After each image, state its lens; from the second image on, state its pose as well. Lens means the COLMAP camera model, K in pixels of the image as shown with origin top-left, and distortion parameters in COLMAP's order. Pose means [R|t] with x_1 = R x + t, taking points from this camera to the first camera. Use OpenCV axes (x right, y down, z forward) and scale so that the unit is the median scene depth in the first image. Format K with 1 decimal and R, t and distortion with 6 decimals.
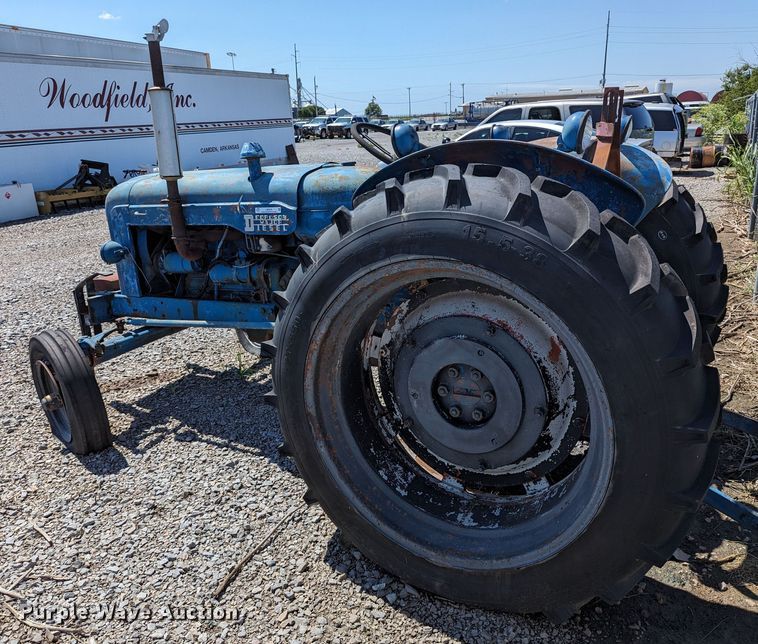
lens RADIAL K [[623.9, 0, 396.2], [0, 623.9, 308.2], [0, 0, 1]] dist [0.049960, -0.005484]
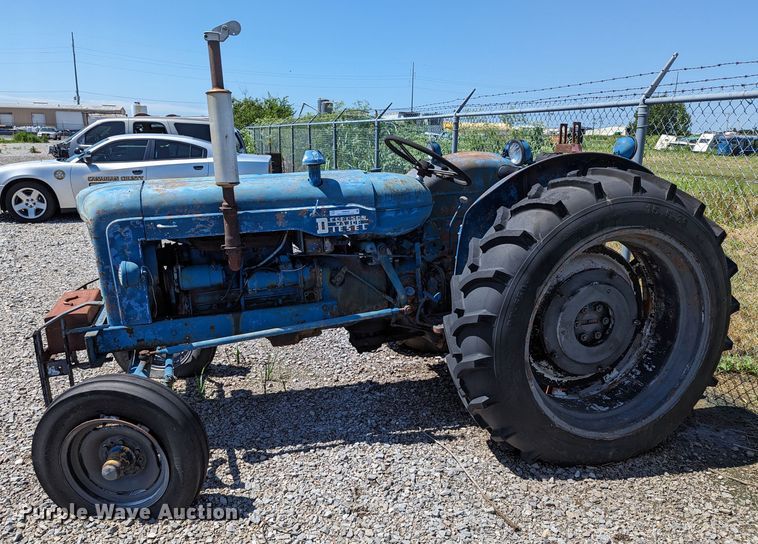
lens RADIAL K [[571.1, 0, 376.6], [0, 571.1, 279.8], [0, 0, 1]] dist [0.049565, -0.009666]
pose [[0.719427, -0.126383, 0.682973, -1.072877], [0.160366, 0.986962, 0.013710, -0.057152], [-0.675801, 0.099662, 0.730315, 0.315120]]
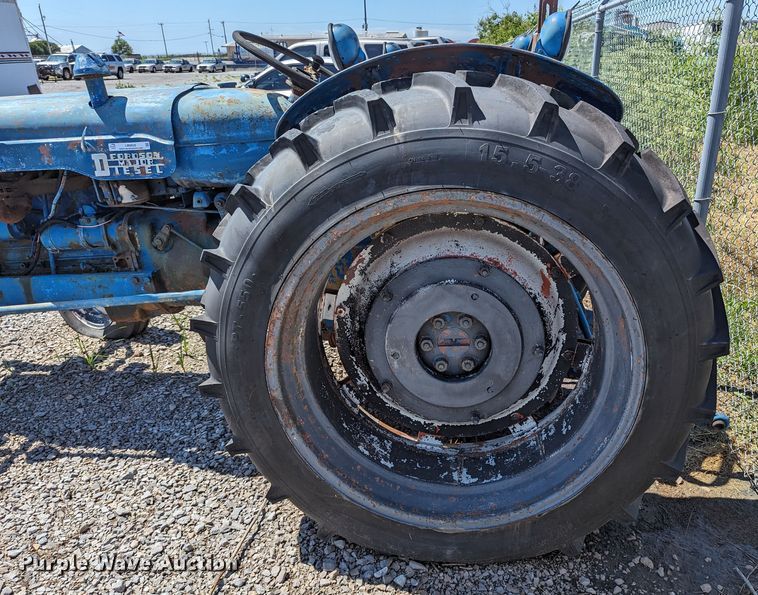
lens RADIAL K [[597.4, 0, 433.1], [0, 597.4, 326.0], [0, 0, 1]] dist [0.078684, -0.071352]
pose [[0.920152, -0.141126, 0.365245, -0.208141], [0.097890, 0.986080, 0.134399, -0.006651], [-0.379128, -0.087914, 0.921158, 0.205207]]
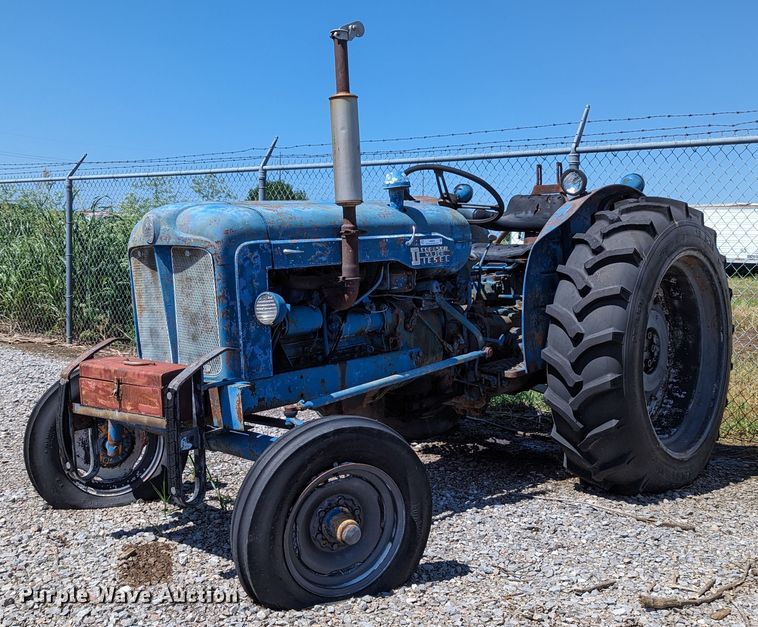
lens RADIAL K [[907.4, 0, 363.7], [0, 907.4, 321.9], [0, 0, 1]] dist [0.106472, -0.043014]
pose [[0.251163, -0.046455, 0.966829, -1.972349], [0.247609, 0.968697, -0.017779, -0.049271], [-0.935739, 0.243861, 0.254804, 0.970102]]
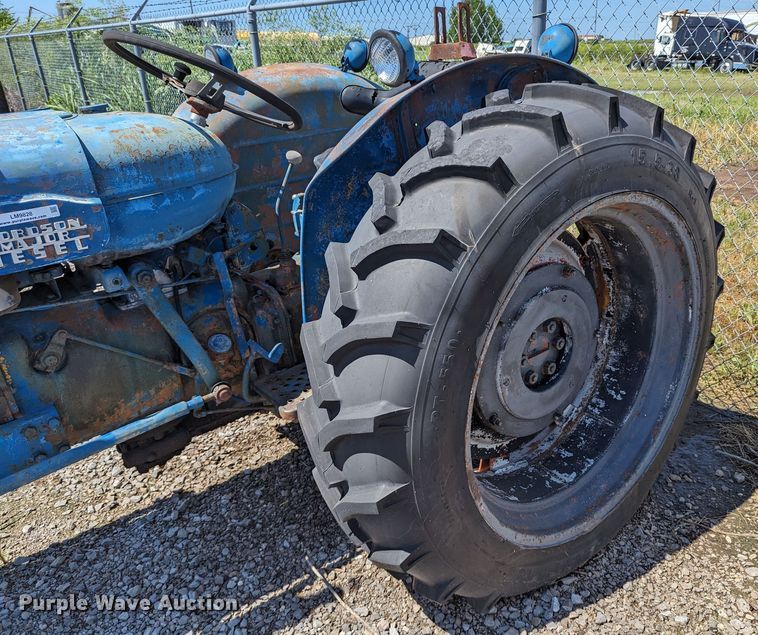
lens RADIAL K [[624.3, 0, 444.3], [0, 624.3, 321.3], [0, 0, 1]] dist [0.078792, -0.061400]
pose [[0.393745, -0.339131, 0.854374, -0.637201], [0.263758, 0.932054, 0.248410, -0.149754], [-0.880566, 0.127538, 0.456440, 0.652903]]
